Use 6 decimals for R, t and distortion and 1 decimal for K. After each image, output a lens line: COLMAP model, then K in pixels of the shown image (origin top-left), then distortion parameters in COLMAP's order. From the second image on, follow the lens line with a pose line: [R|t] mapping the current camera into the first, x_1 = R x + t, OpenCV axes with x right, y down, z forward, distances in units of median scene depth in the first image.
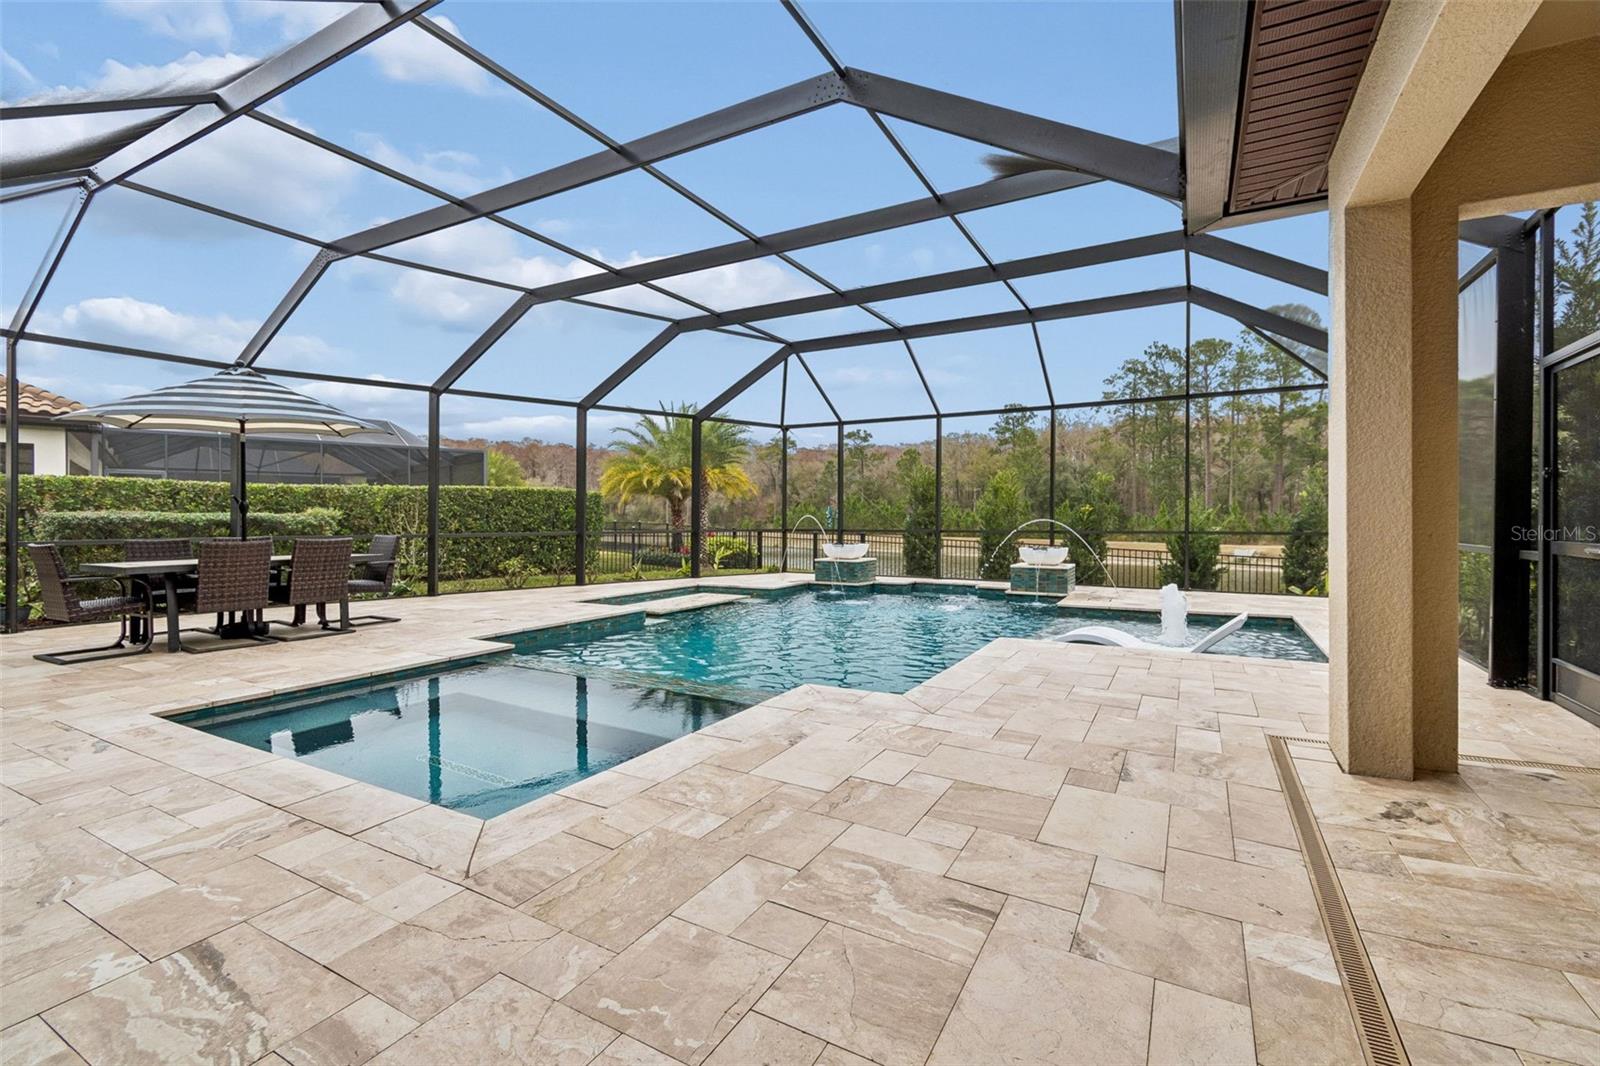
lens RADIAL K [[701.3, 0, 823.6], [0, 701.3, 534.8], [0, 0, 1]] dist [-0.000861, 0.000165]
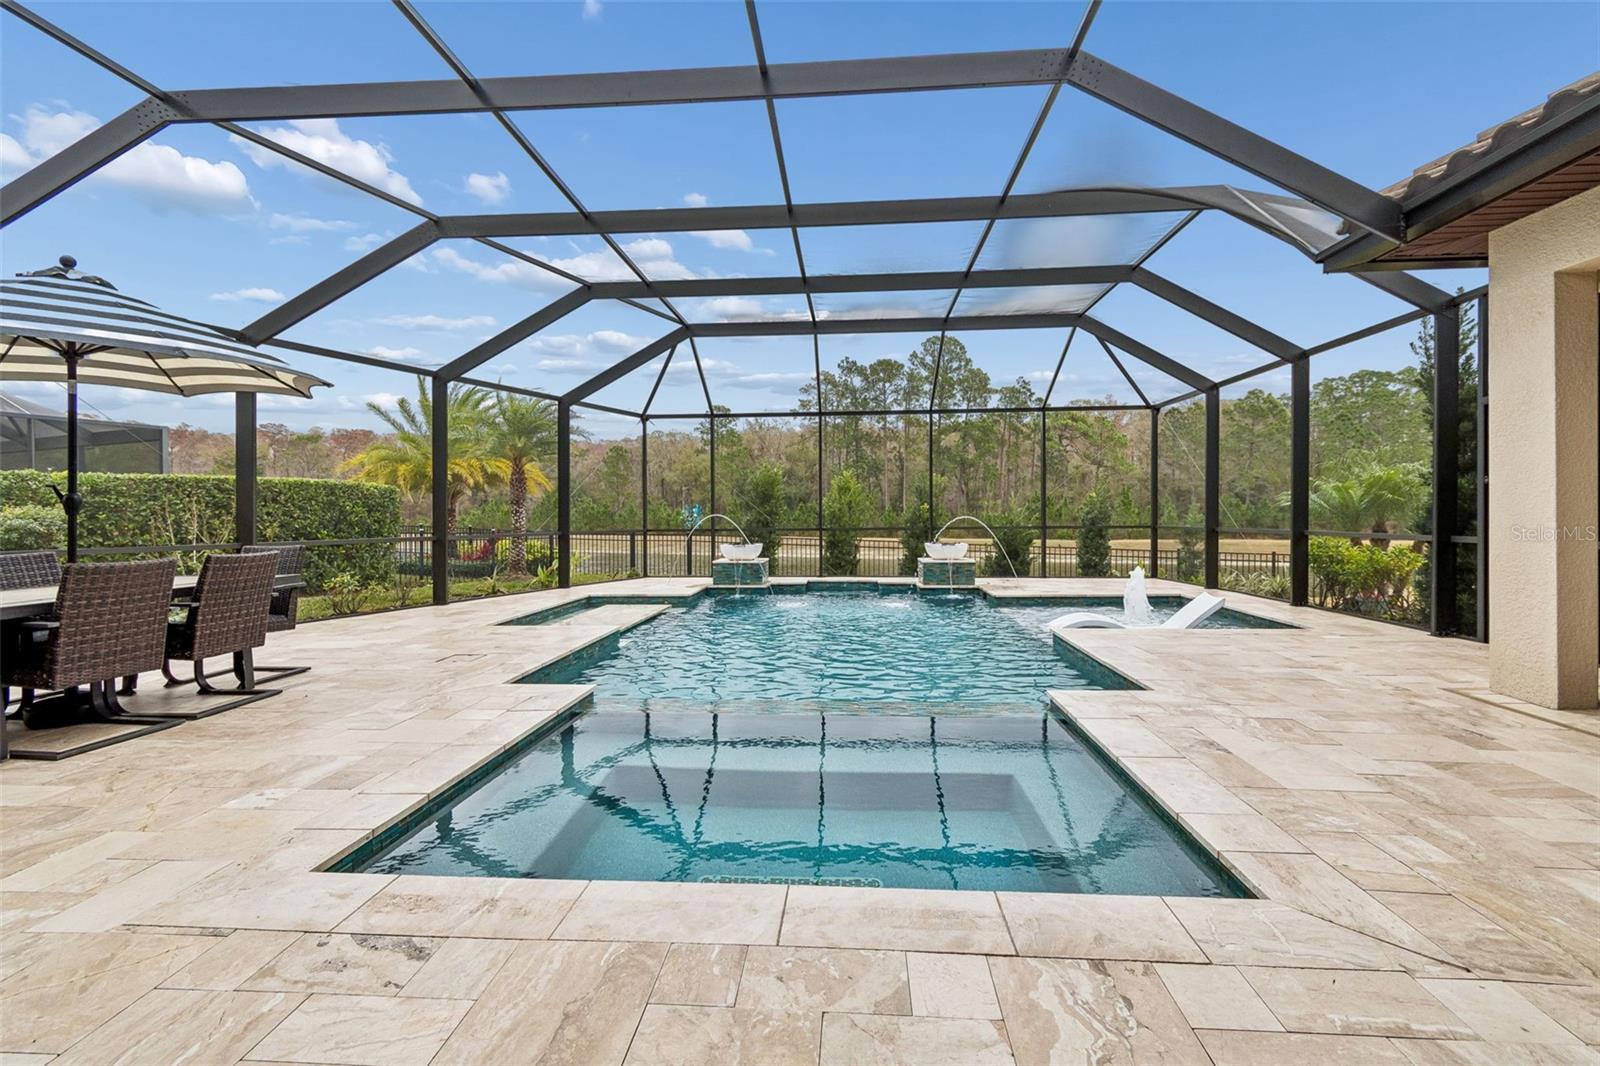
lens RADIAL K [[701.3, 0, 816.1], [0, 701.3, 527.0], [0, 0, 1]] dist [-0.000861, 0.000165]
pose [[0.907470, -0.011736, 0.419954, -0.509832], [0.015788, 0.999856, -0.006173, -0.005633], [-0.419821, 0.012232, 0.907525, 0.198097]]
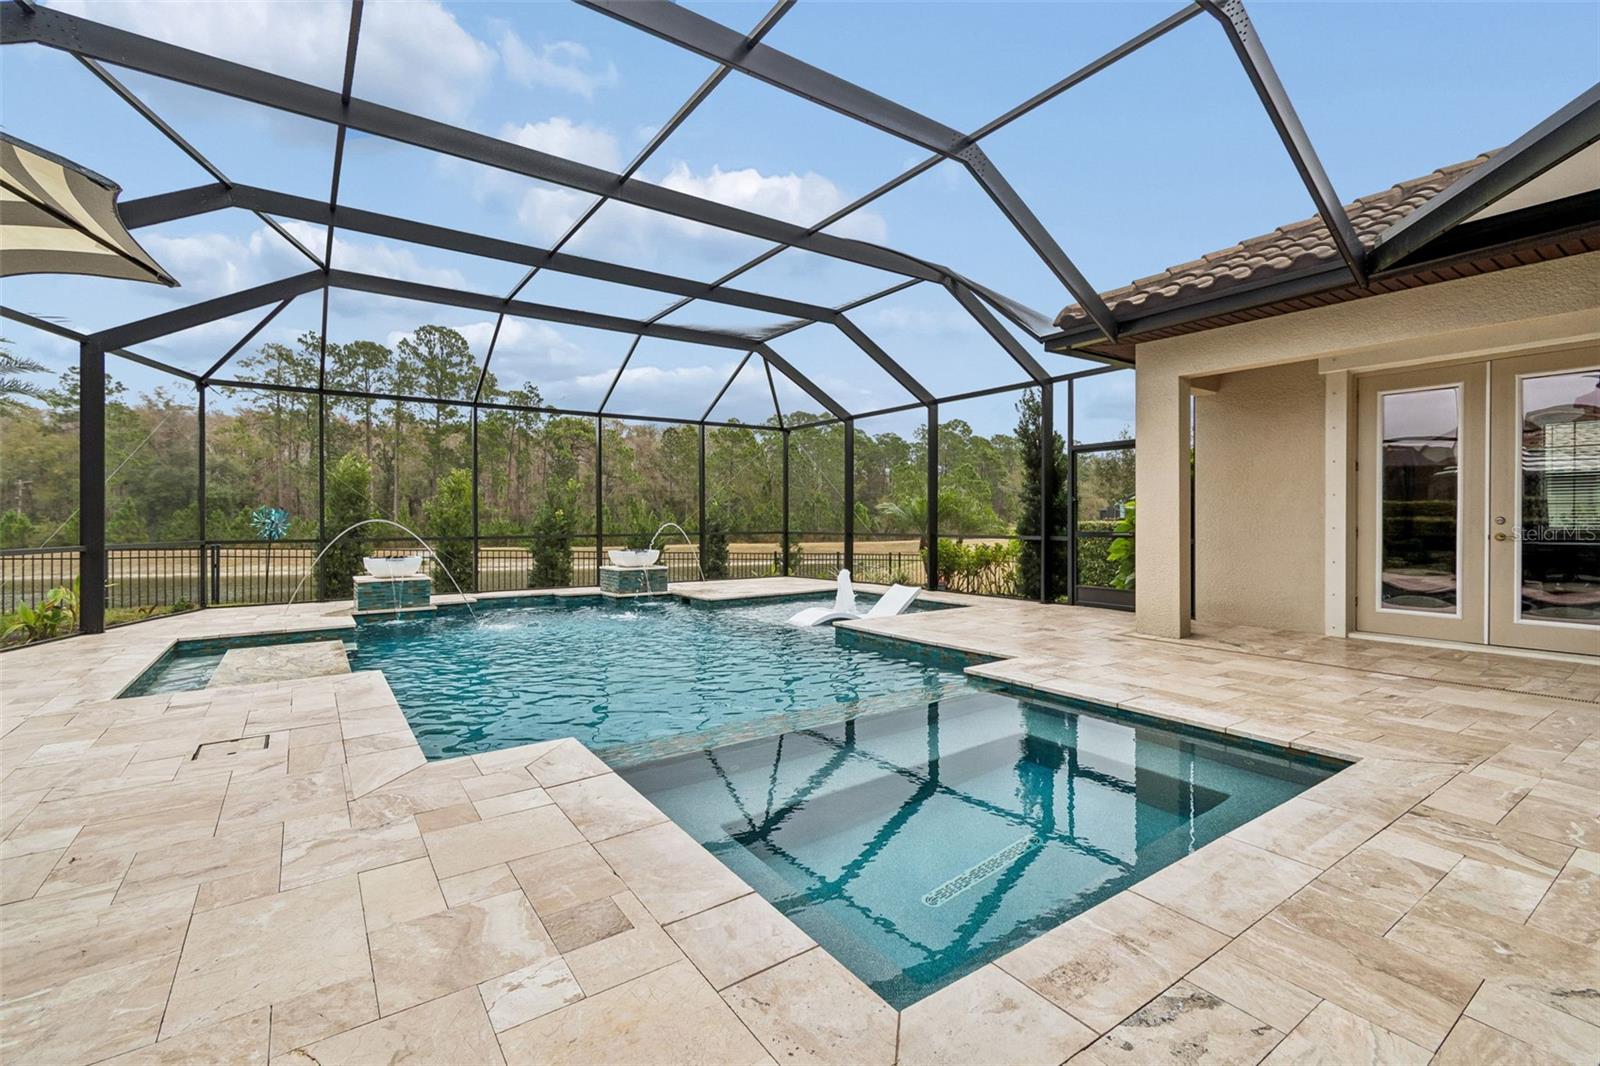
lens RADIAL K [[701.3, 0, 787.6], [0, 701.3, 521.2], [0, 0, 1]] dist [-0.000861, 0.000165]
pose [[0.453492, -0.000096, 0.891261, -0.829912], [0.024886, 0.999611, -0.012555, -0.011224], [-0.890913, 0.027874, 0.453318, 0.536243]]
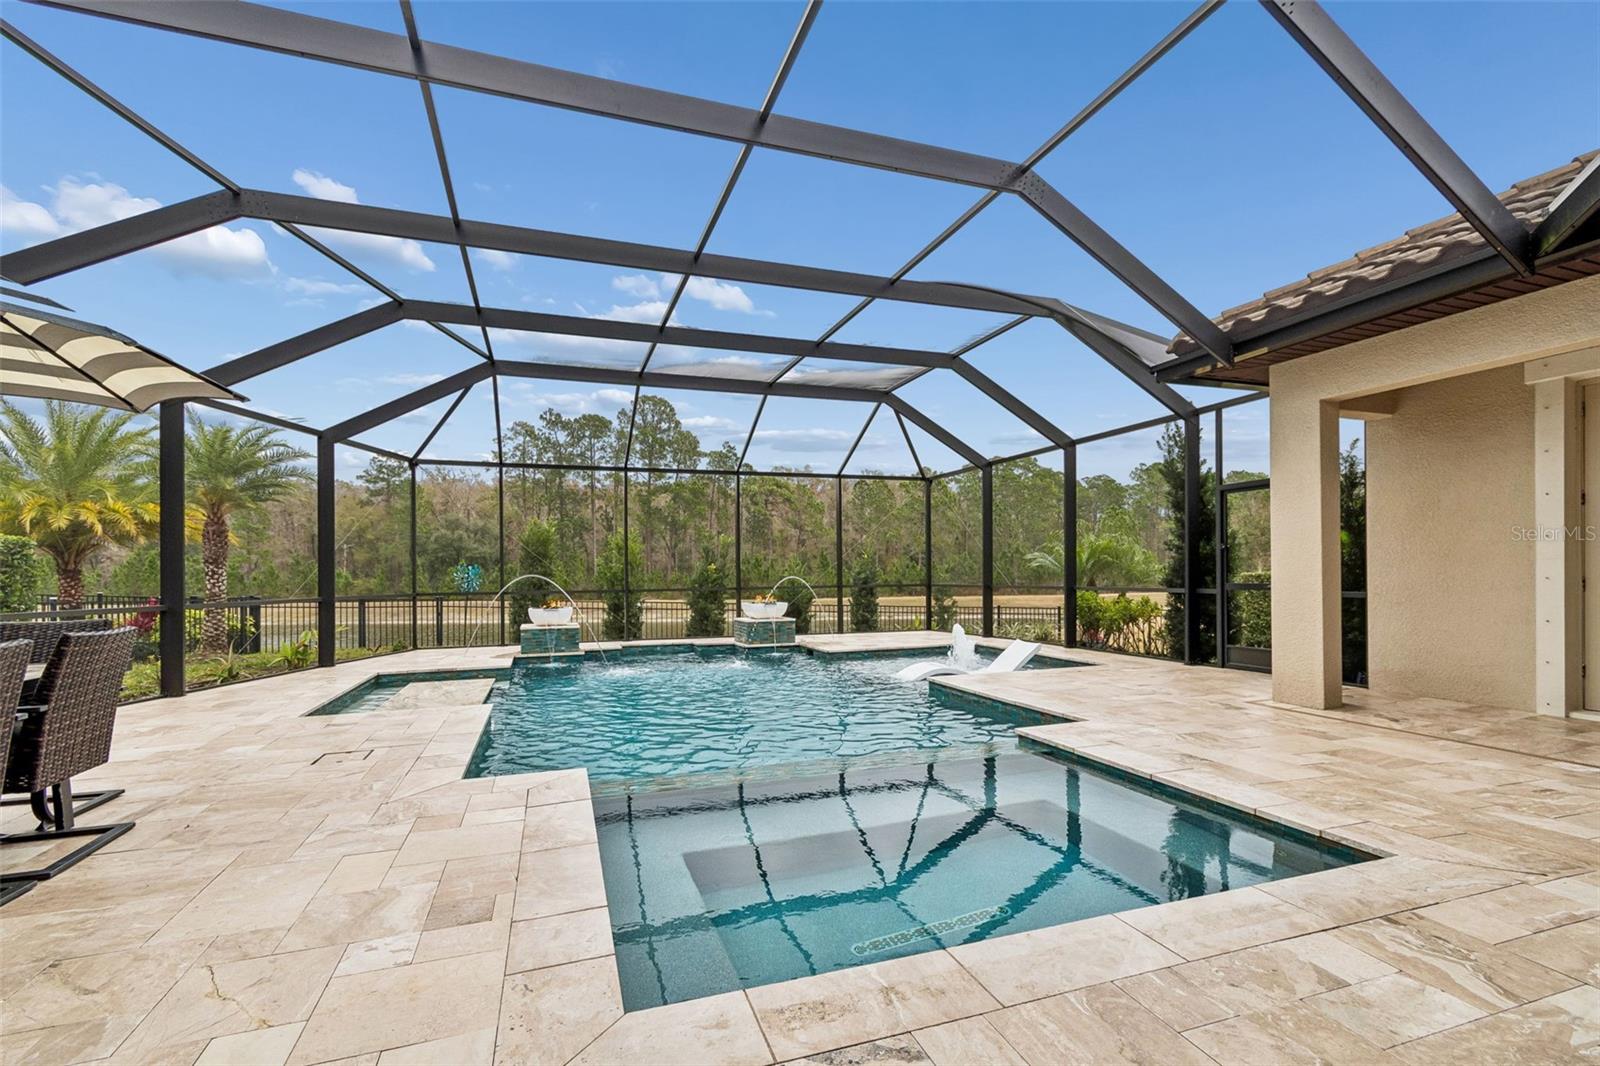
lens RADIAL K [[701.3, 0, 792.1], [0, 701.3, 590.2], [0, 0, 1]] dist [-0.000861, 0.000165]
pose [[0.677041, -0.022714, 0.735595, -0.749544], [0.028003, 0.999595, 0.005092, -0.009254], [-0.735412, 0.017151, 0.677403, 0.379433]]
